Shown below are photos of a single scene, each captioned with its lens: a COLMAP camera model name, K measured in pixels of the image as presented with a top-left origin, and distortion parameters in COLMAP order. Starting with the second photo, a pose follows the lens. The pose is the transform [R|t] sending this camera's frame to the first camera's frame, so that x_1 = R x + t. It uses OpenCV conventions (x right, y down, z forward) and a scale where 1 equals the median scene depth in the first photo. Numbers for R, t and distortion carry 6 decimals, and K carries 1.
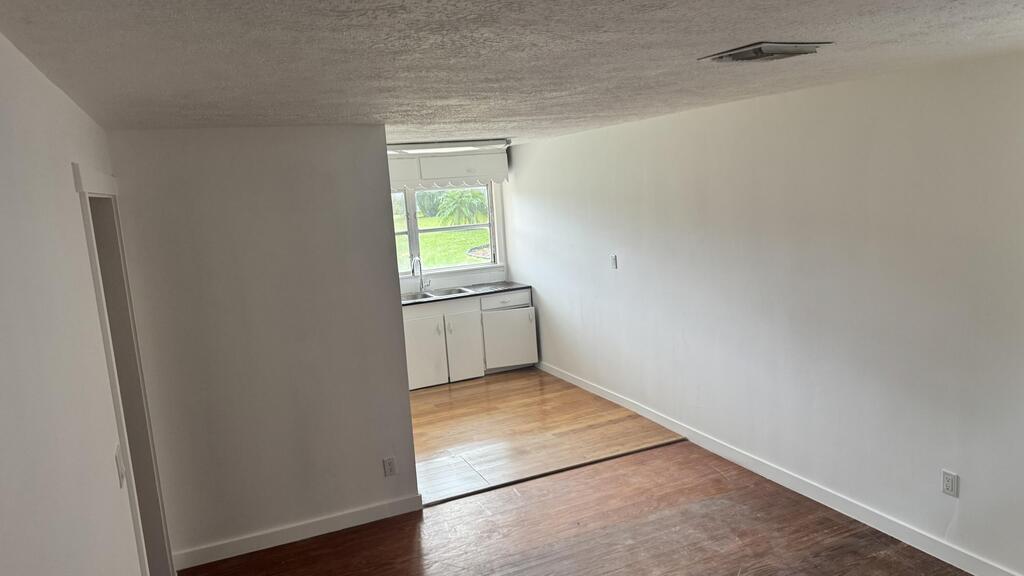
lens RADIAL K [[714.8, 0, 509.5], [0, 714.8, 291.7], [0, 0, 1]] dist [0.144827, -0.221808]
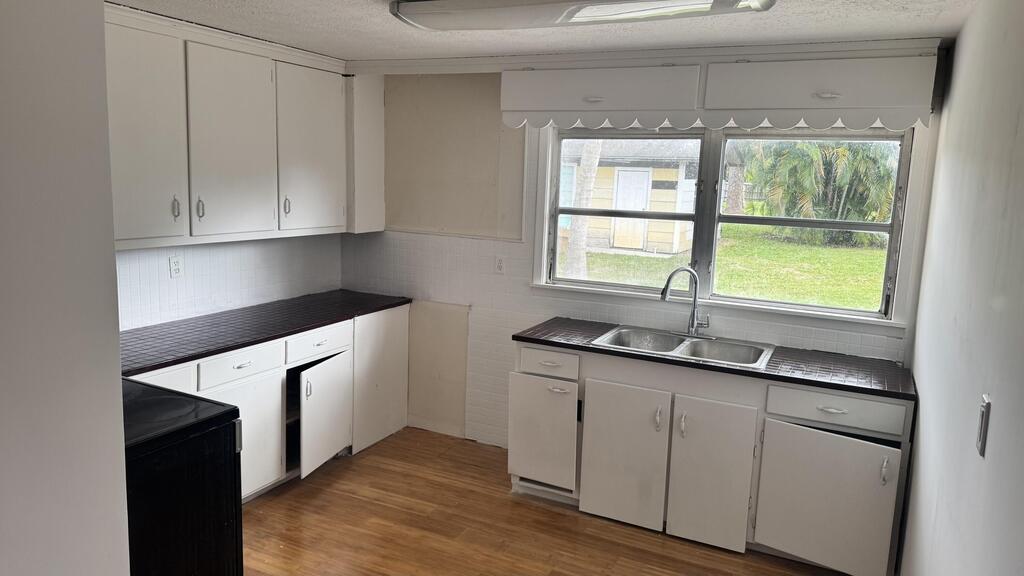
lens RADIAL K [[719.0, 0, 514.9], [0, 719.0, 283.2], [0, 0, 1]] dist [0.141325, -0.226063]
pose [[0.636434, 0.214775, -0.740826, 0.185988], [-0.197997, 0.973759, 0.112209, -0.074445], [0.745485, 0.075268, 0.662259, 0.603255]]
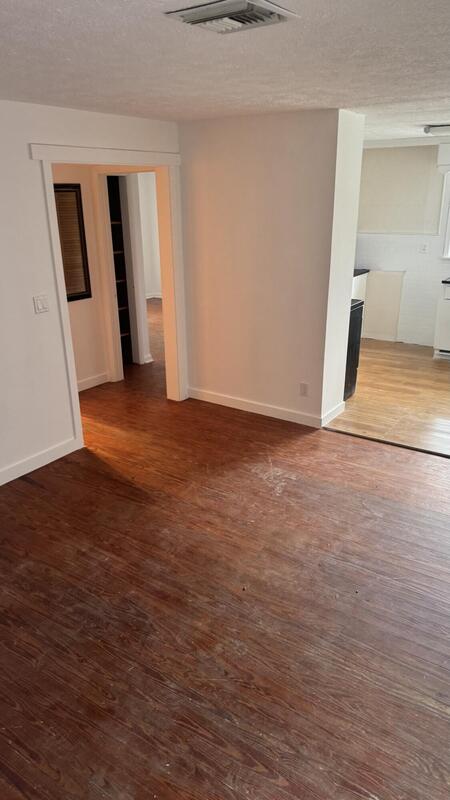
lens RADIAL K [[561.7, 0, 225.0], [0, 561.7, 400.0], [0, 0, 1]] dist [0.141325, -0.226063]
pose [[0.522296, 0.354227, -0.775713, 0.372167], [-0.153493, 0.933839, 0.323087, -0.037796], [0.838837, -0.049680, 0.542111, 0.189461]]
